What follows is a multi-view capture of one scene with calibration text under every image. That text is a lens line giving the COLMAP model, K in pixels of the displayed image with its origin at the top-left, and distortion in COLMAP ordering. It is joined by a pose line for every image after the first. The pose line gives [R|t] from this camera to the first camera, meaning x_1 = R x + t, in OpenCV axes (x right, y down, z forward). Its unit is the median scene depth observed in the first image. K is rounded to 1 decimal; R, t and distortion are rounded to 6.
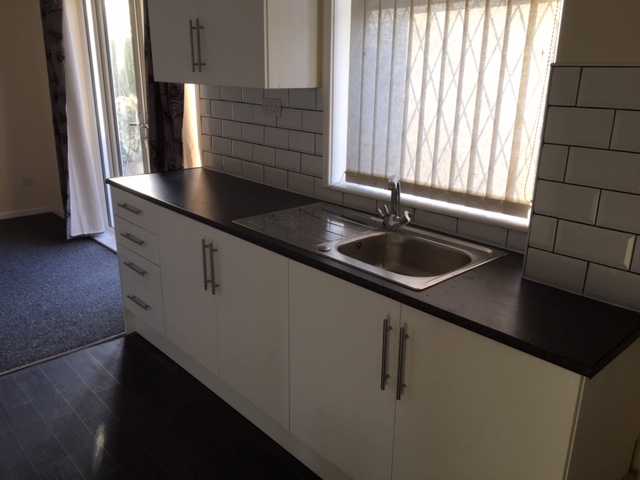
lens RADIAL K [[535.3, 0, 317.7], [0, 535.3, 246.2], [0, 0, 1]] dist [0.073302, -0.101555]
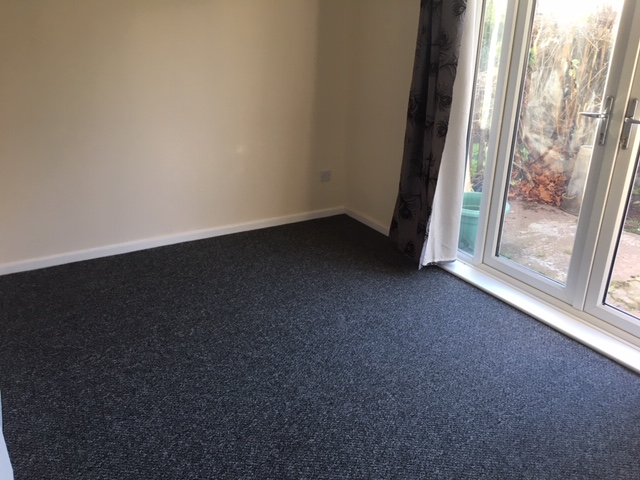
lens RADIAL K [[535.3, 0, 319.3], [0, 535.3, 242.3], [0, 0, 1]] dist [0.073302, -0.101555]
pose [[0.976108, 0.077982, -0.202811, -0.525452], [-0.065677, 0.995608, 0.066721, -0.102878], [0.207123, -0.051807, 0.976942, 0.324026]]
